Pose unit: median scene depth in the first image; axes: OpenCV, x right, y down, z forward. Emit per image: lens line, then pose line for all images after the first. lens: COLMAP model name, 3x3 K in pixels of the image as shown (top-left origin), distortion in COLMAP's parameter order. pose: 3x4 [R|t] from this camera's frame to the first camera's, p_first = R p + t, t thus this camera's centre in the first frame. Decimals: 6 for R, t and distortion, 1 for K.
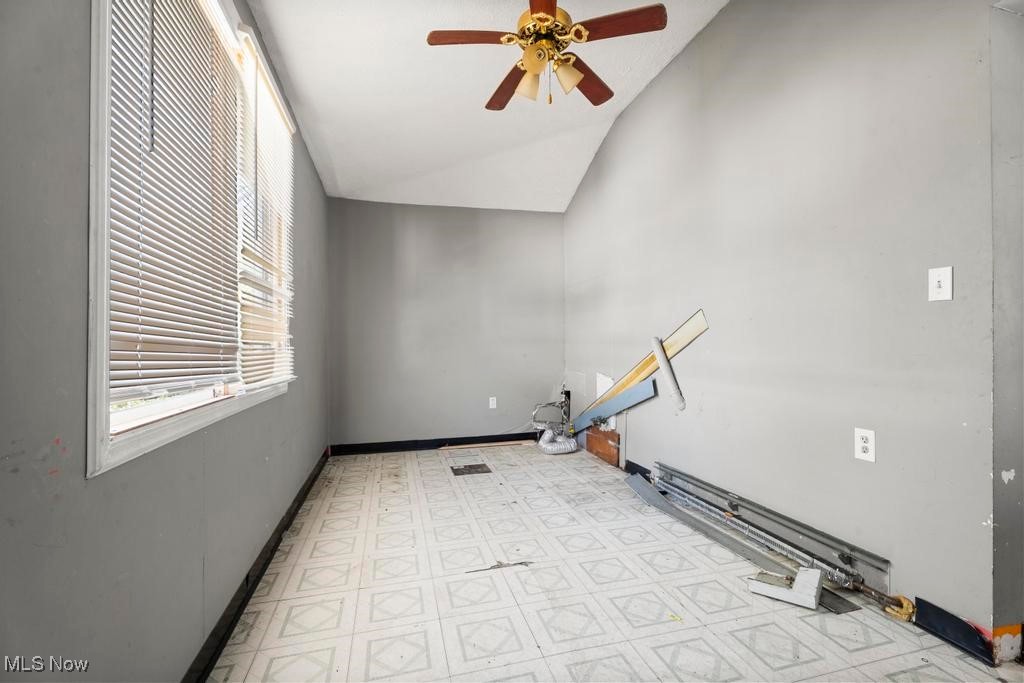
lens RADIAL K [[460.1, 0, 509.8], [0, 460.1, 341.5], [0, 0, 1]] dist [0.010999, 0.000340]
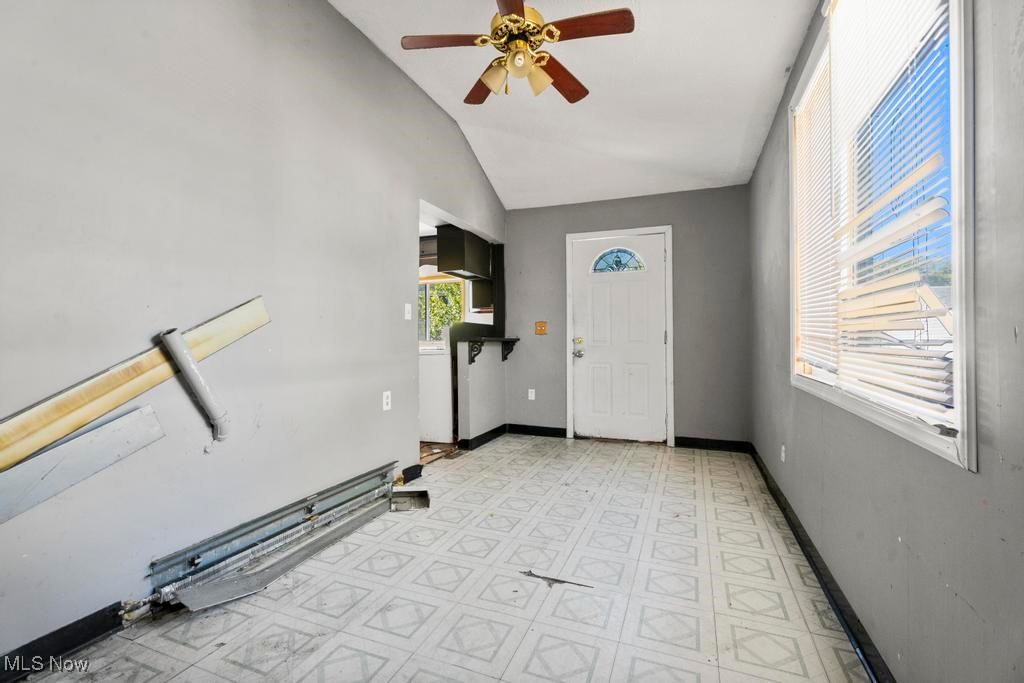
lens RADIAL K [[460.1, 0, 504.8], [0, 460.1, 340.9], [0, 0, 1]] dist [0.010999, 0.000340]
pose [[-0.801058, 0.005579, 0.598561, -0.444507], [0.003782, 0.999984, -0.004259, 0.011725], [-0.598575, -0.001147, -0.801066, 1.612501]]
